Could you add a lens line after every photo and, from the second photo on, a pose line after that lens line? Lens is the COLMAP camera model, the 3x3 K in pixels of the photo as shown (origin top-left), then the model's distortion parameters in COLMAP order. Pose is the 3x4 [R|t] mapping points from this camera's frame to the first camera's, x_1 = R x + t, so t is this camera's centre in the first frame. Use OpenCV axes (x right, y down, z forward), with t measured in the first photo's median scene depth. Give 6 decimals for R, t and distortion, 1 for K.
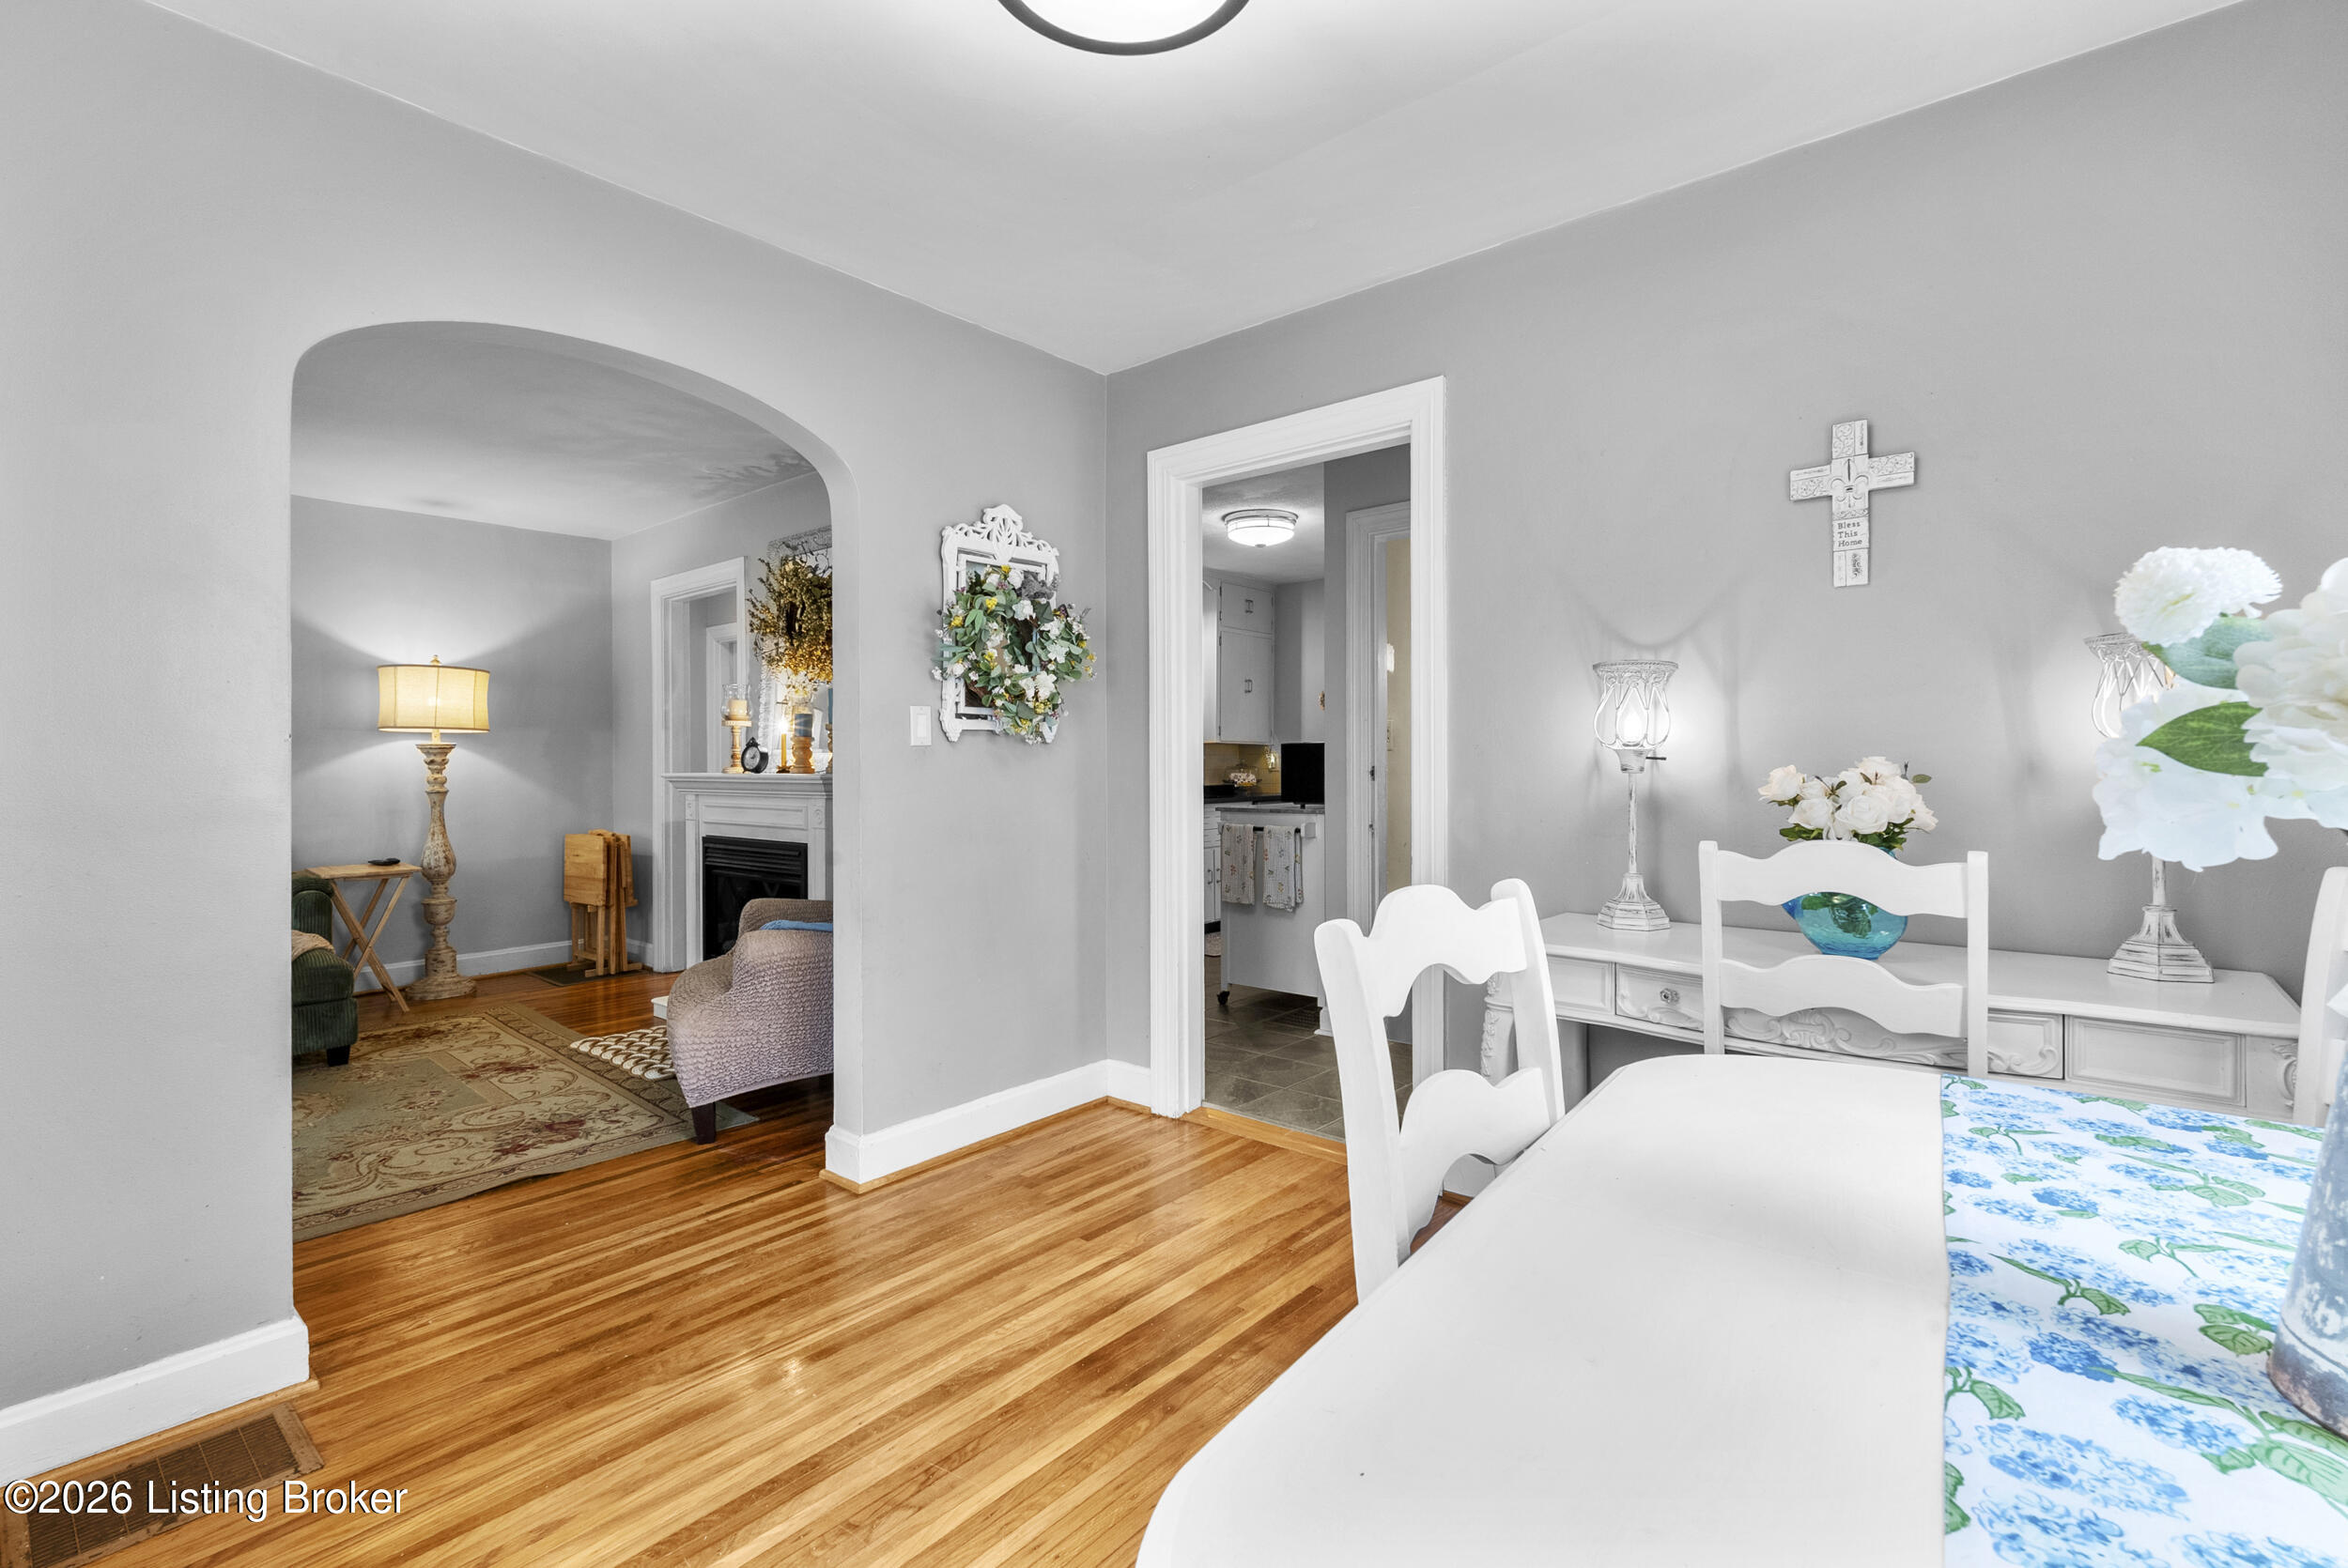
lens RADIAL K [[1025.5, 0, 1171.2], [0, 1025.5, 760.8], [0, 0, 1]] dist [-0.011151, 0.000020]
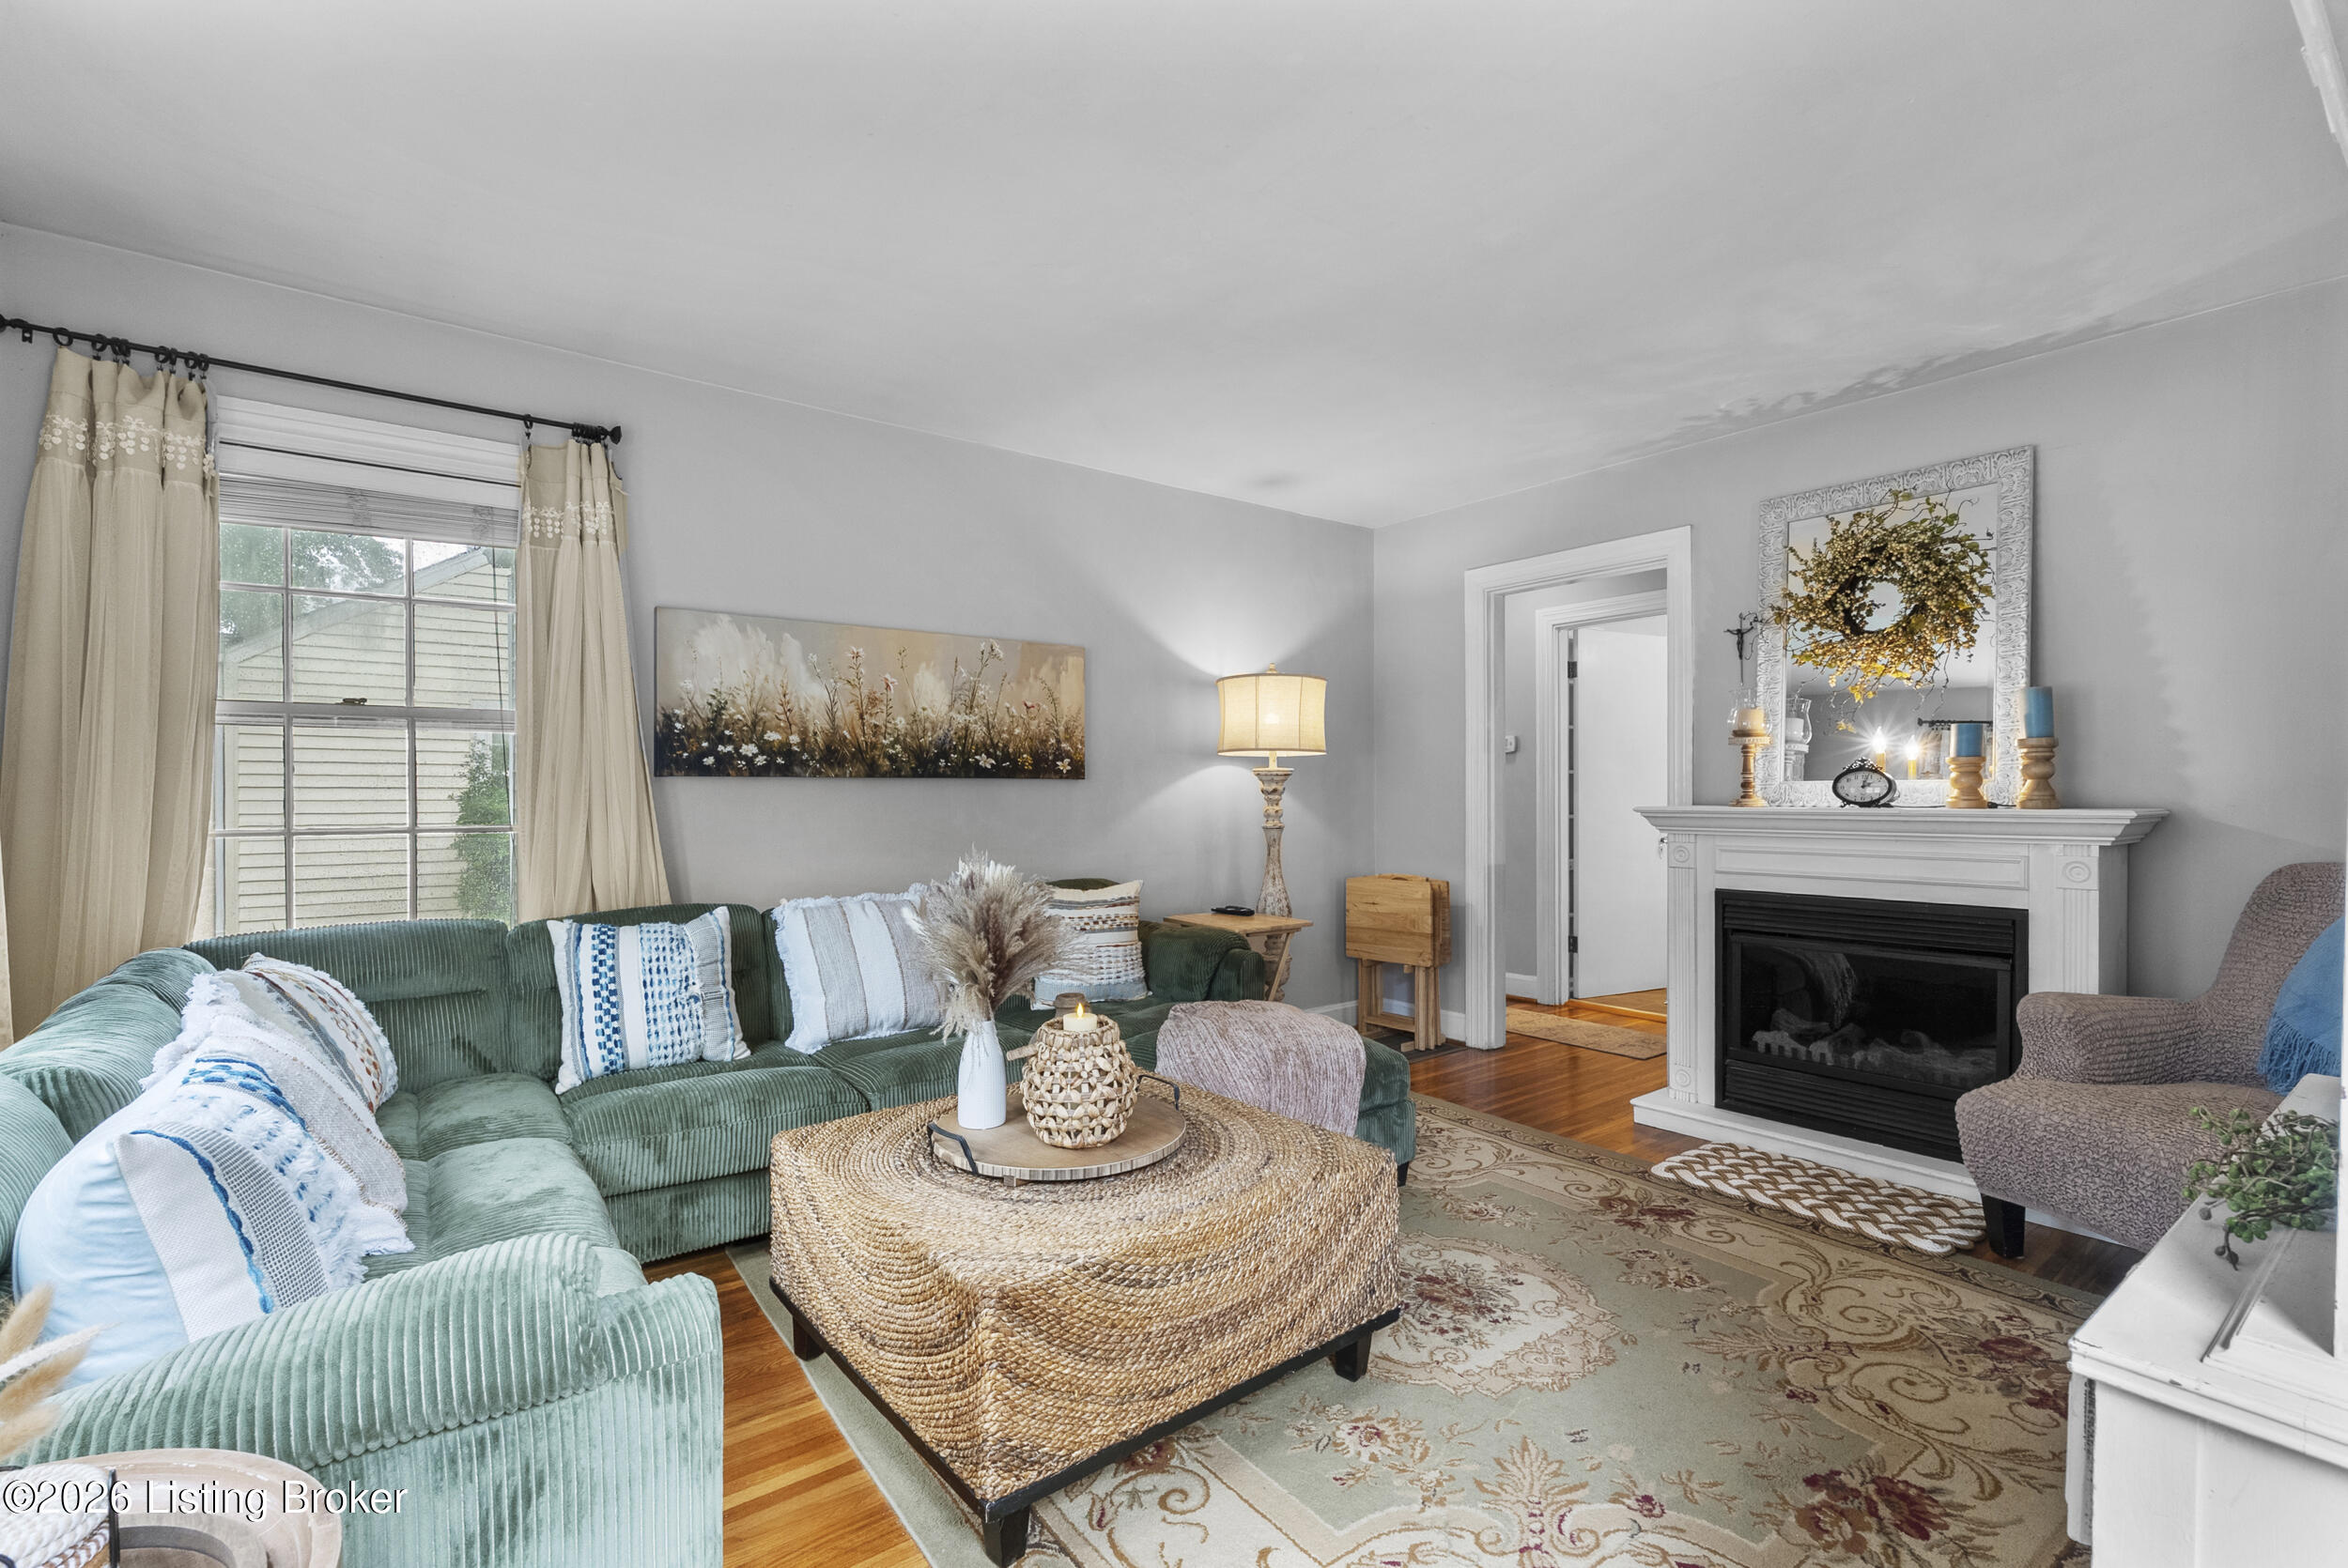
lens RADIAL K [[1039.4, 0, 1177.5], [0, 1039.4, 785.8], [0, 0, 1]] dist [-0.010482, 0.000305]
pose [[0.976852, 0.000163, -0.213915, -0.611262], [-0.001499, 0.999980, -0.006085, 0.001862], [0.213910, 0.006265, 0.976833, 0.151531]]
